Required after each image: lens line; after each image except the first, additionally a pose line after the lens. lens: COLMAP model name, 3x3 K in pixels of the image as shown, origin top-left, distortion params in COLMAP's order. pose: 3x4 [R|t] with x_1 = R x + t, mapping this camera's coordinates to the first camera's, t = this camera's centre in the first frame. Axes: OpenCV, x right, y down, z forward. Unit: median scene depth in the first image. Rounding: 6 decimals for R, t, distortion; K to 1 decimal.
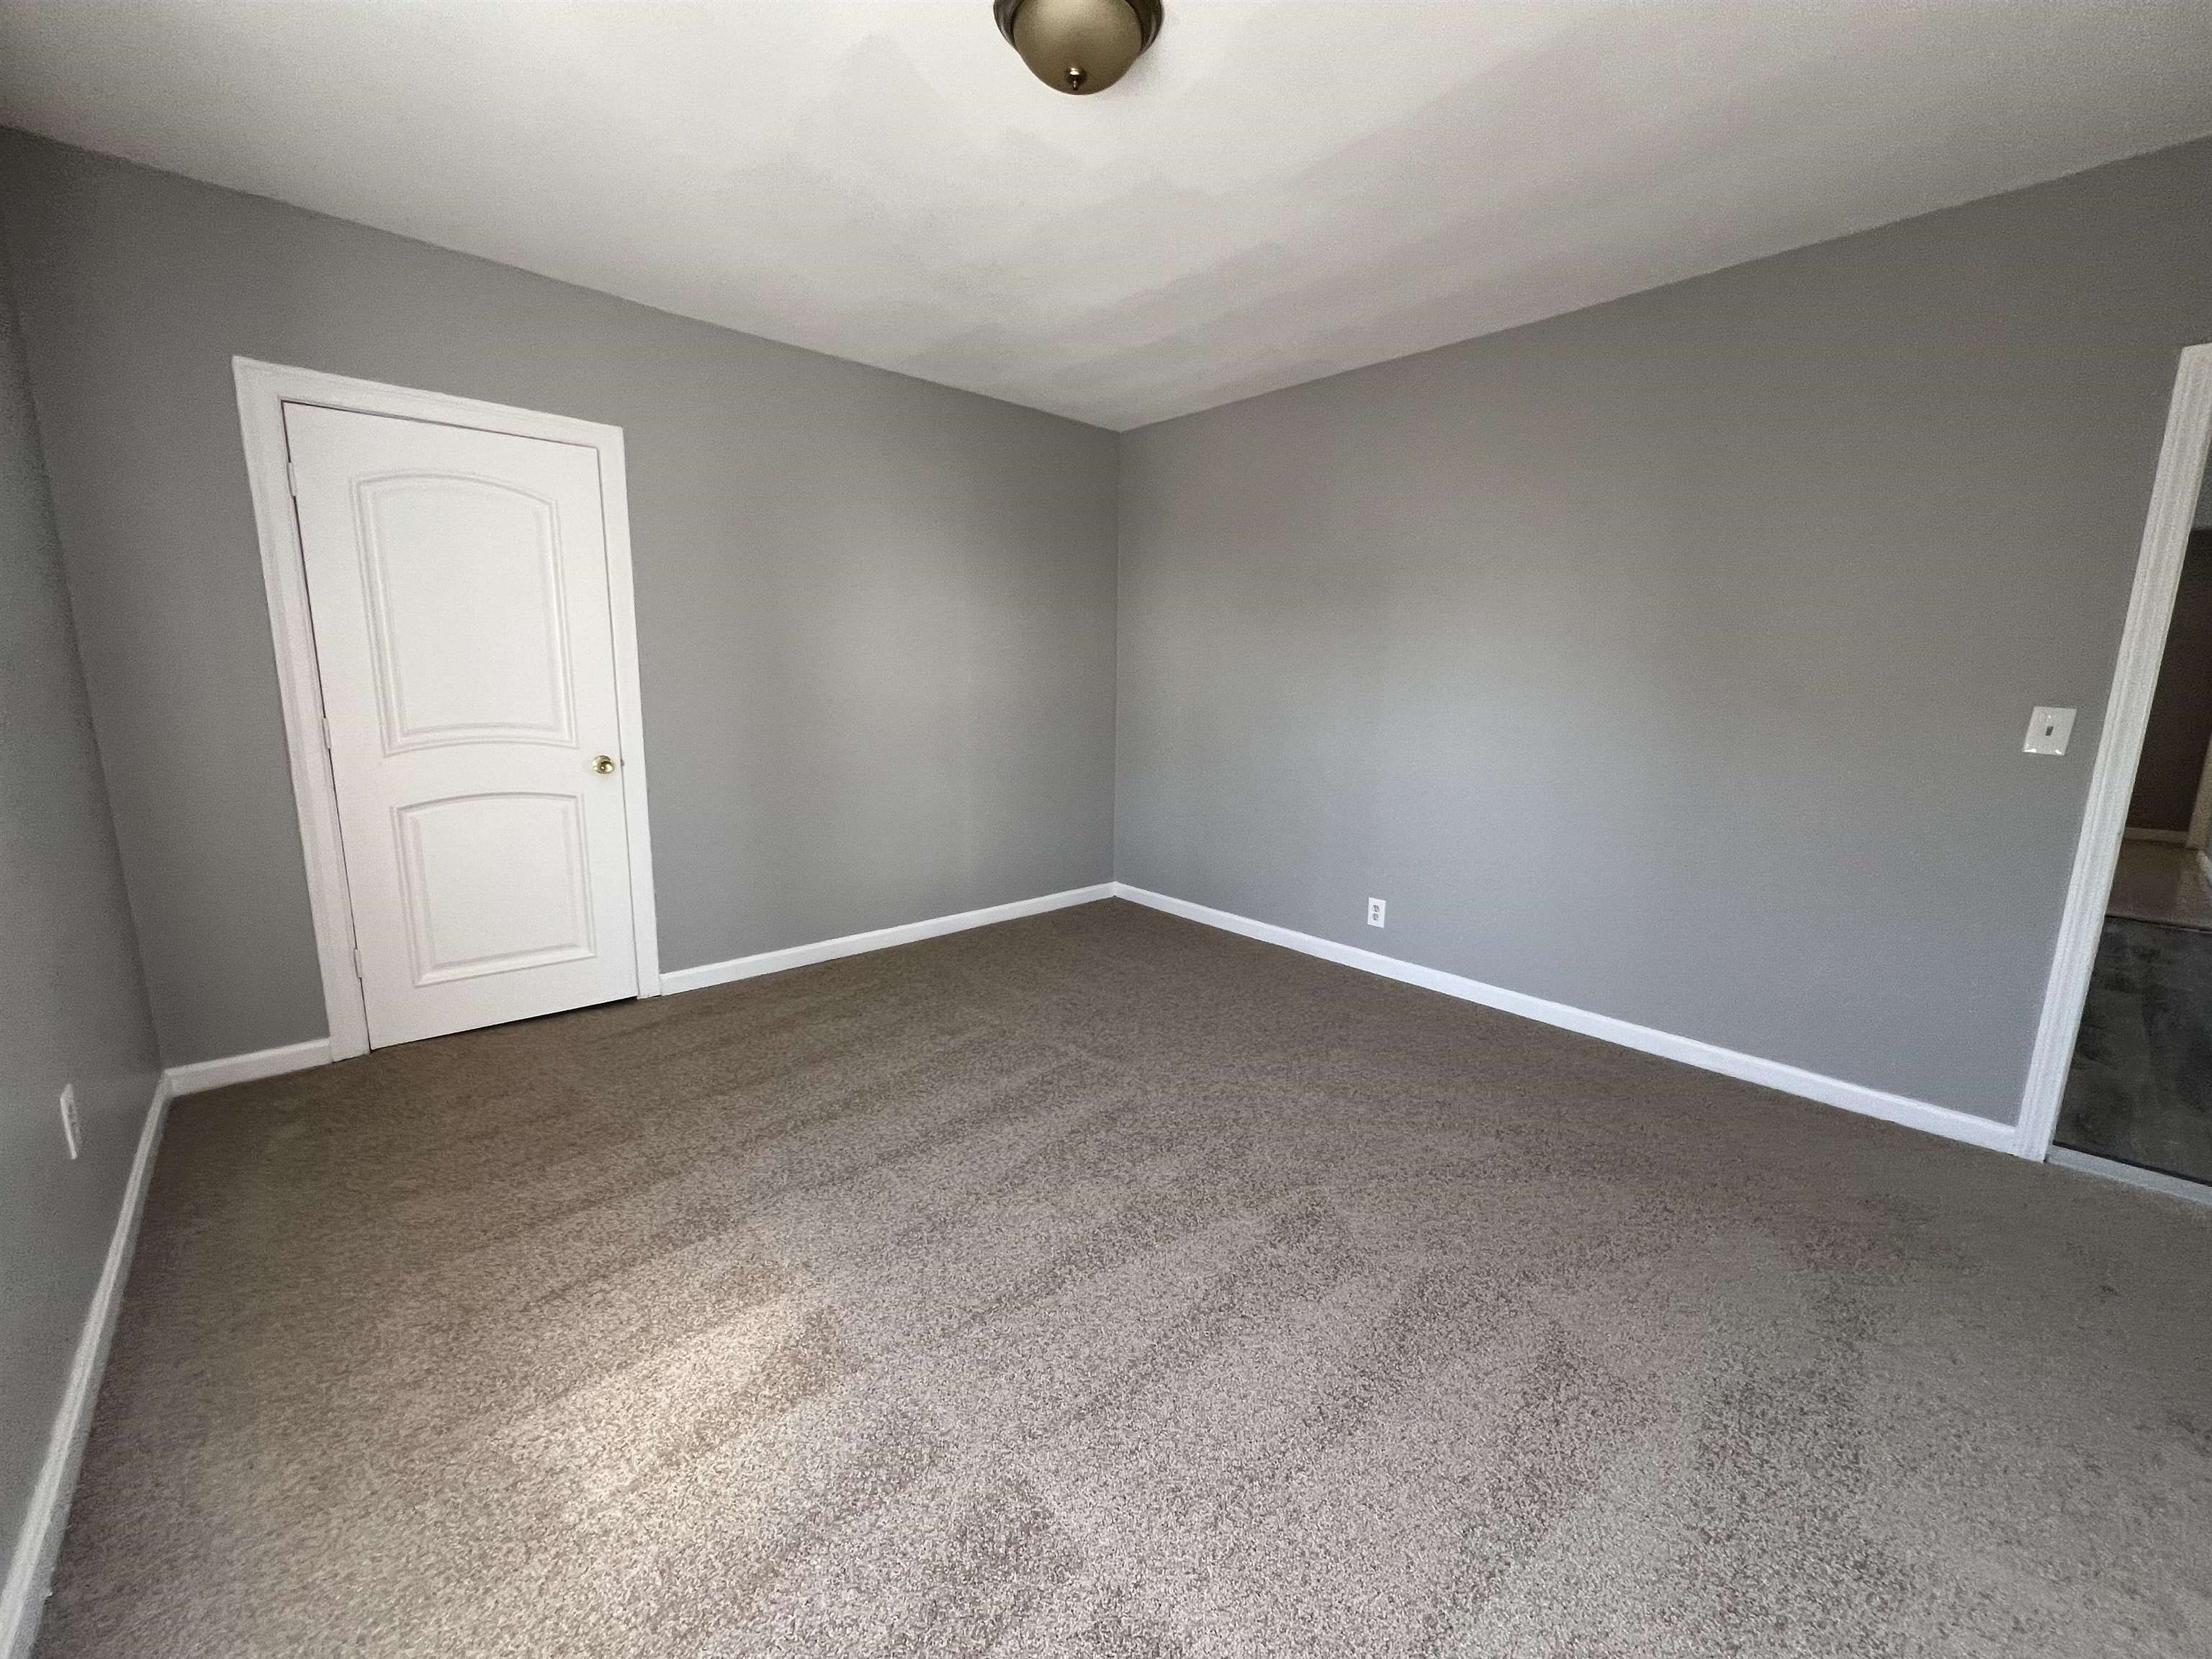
lens RADIAL K [[908.1, 0, 1106.0], [0, 908.1, 829.5], [0, 0, 1]] dist [0.000496, 0.006080]
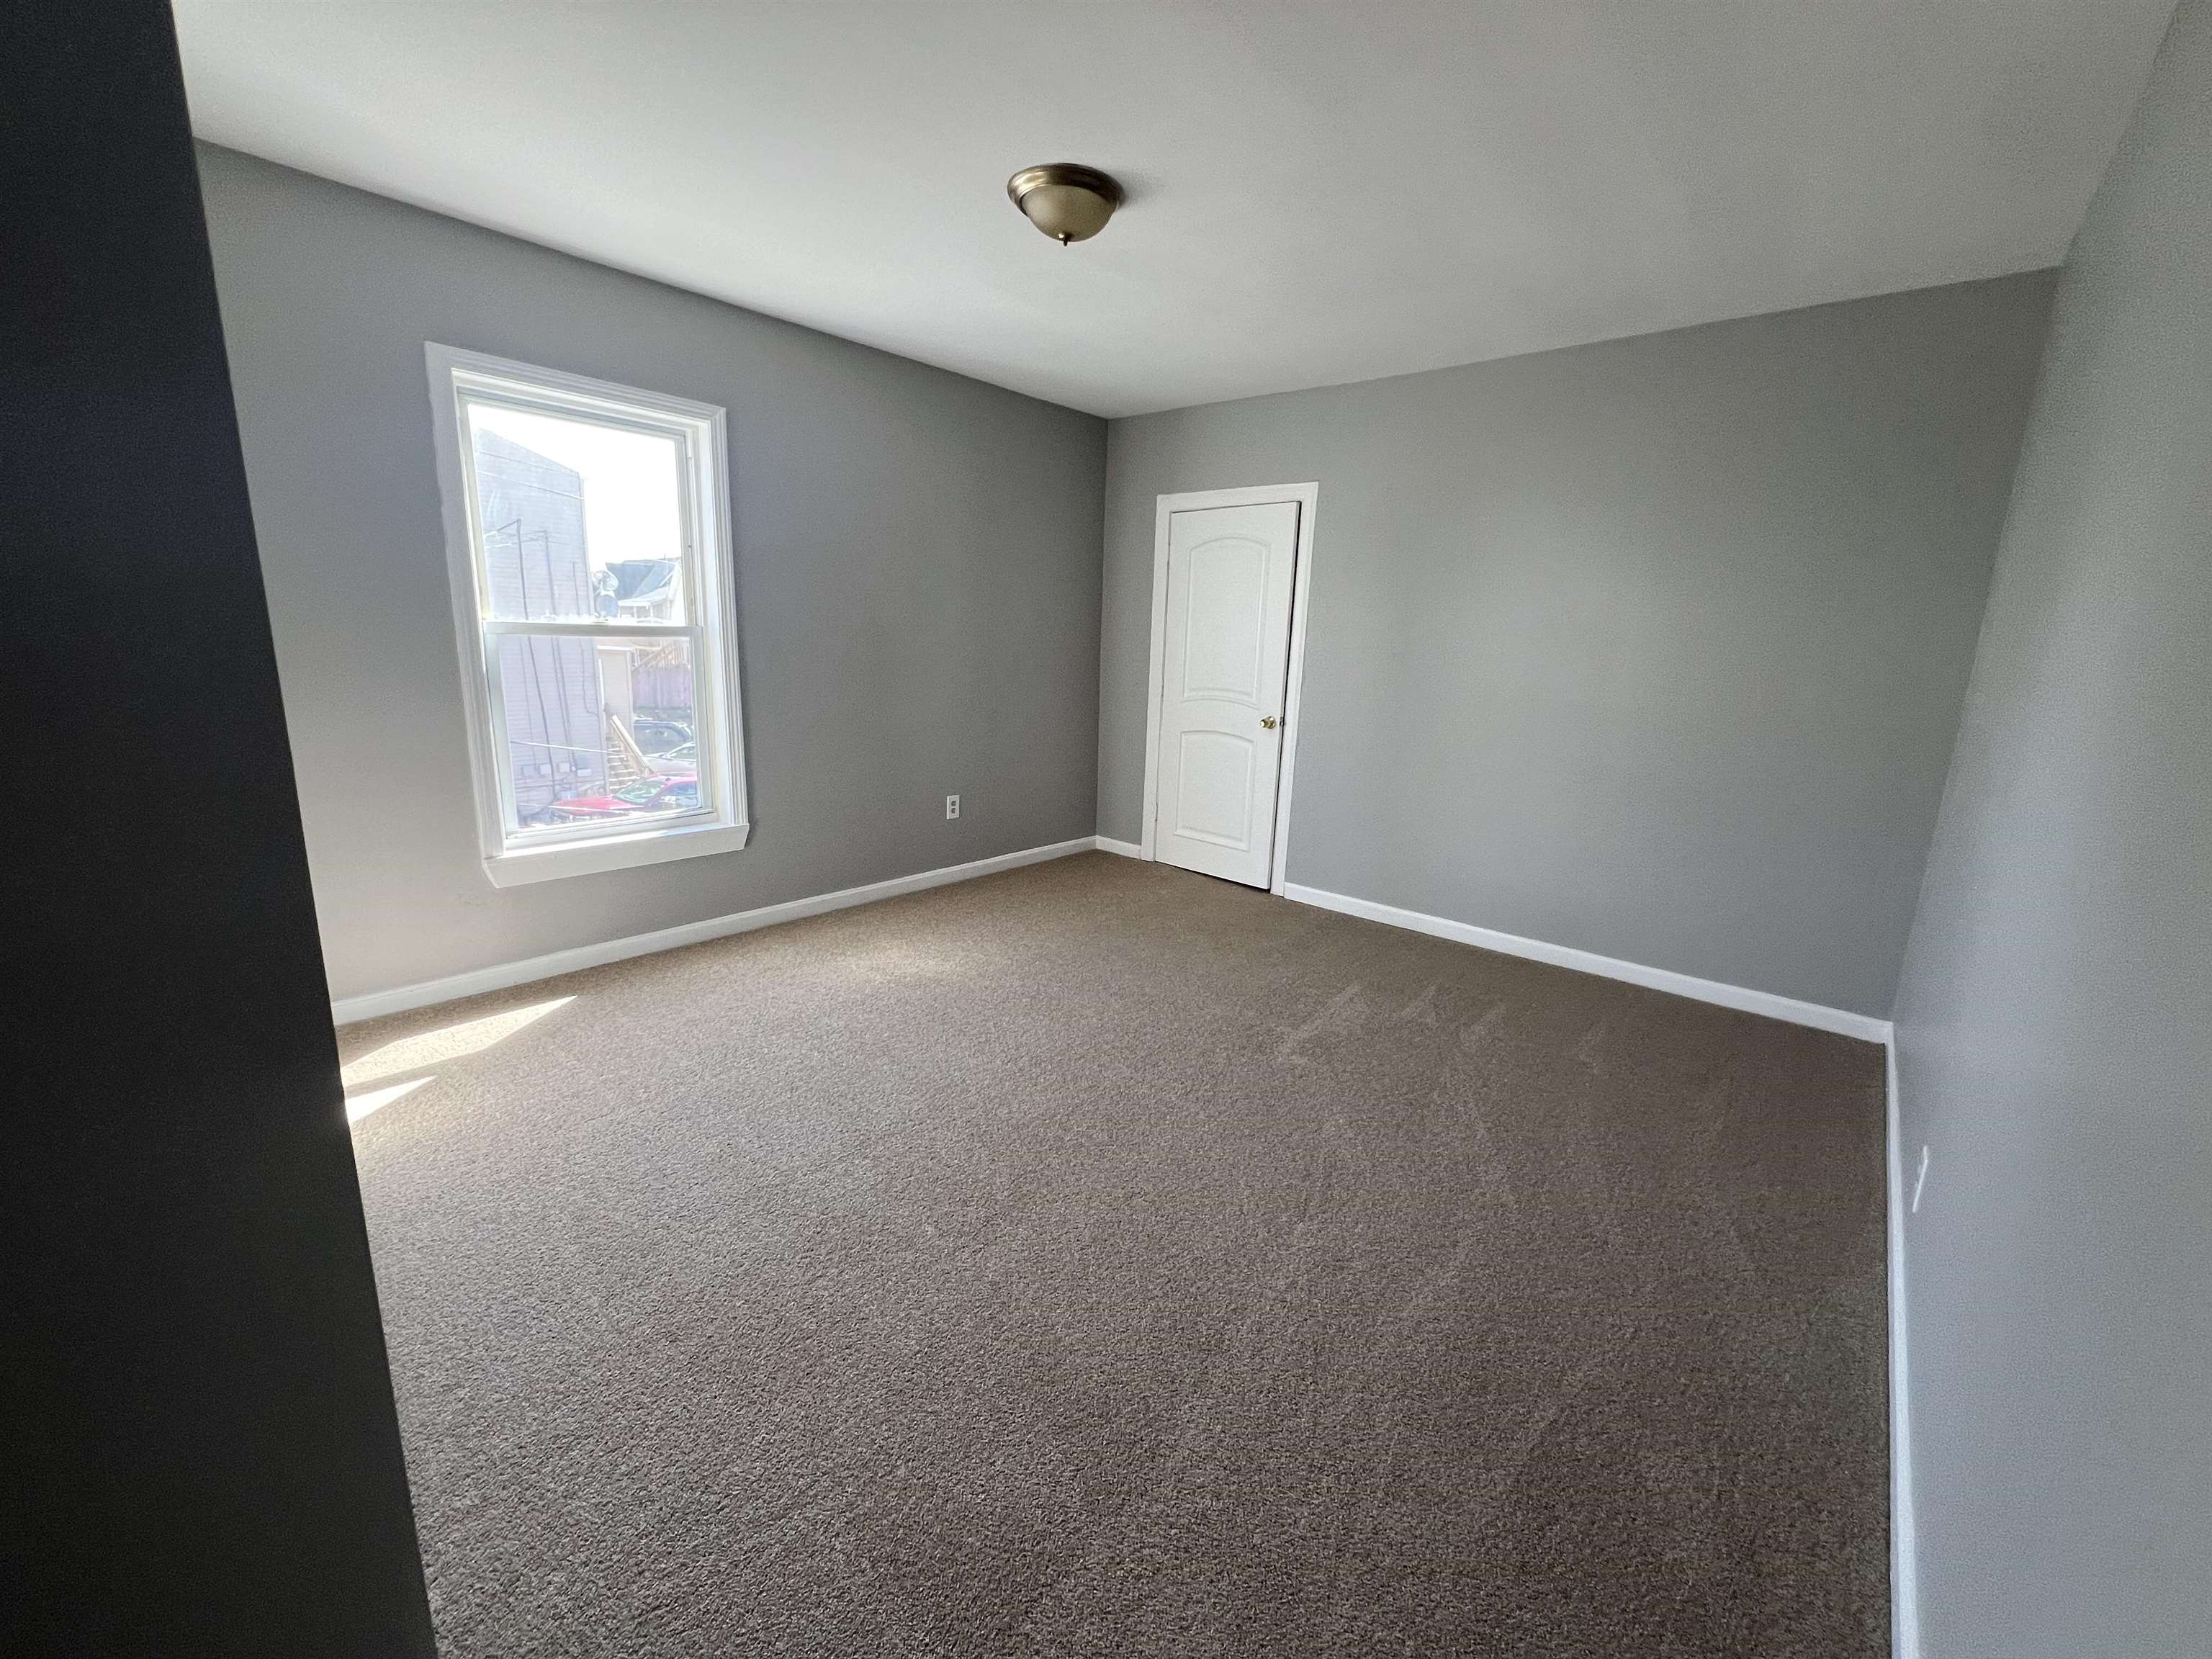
lens RADIAL K [[908.1, 0, 1106.0], [0, 908.1, 829.5], [0, 0, 1]] dist [0.000496, 0.006080]
pose [[0.126929, 0.200777, -0.971379, 0.882414], [-0.206212, 0.963245, 0.172150, -0.106828], [0.970240, 0.178459, 0.163666, 0.558875]]
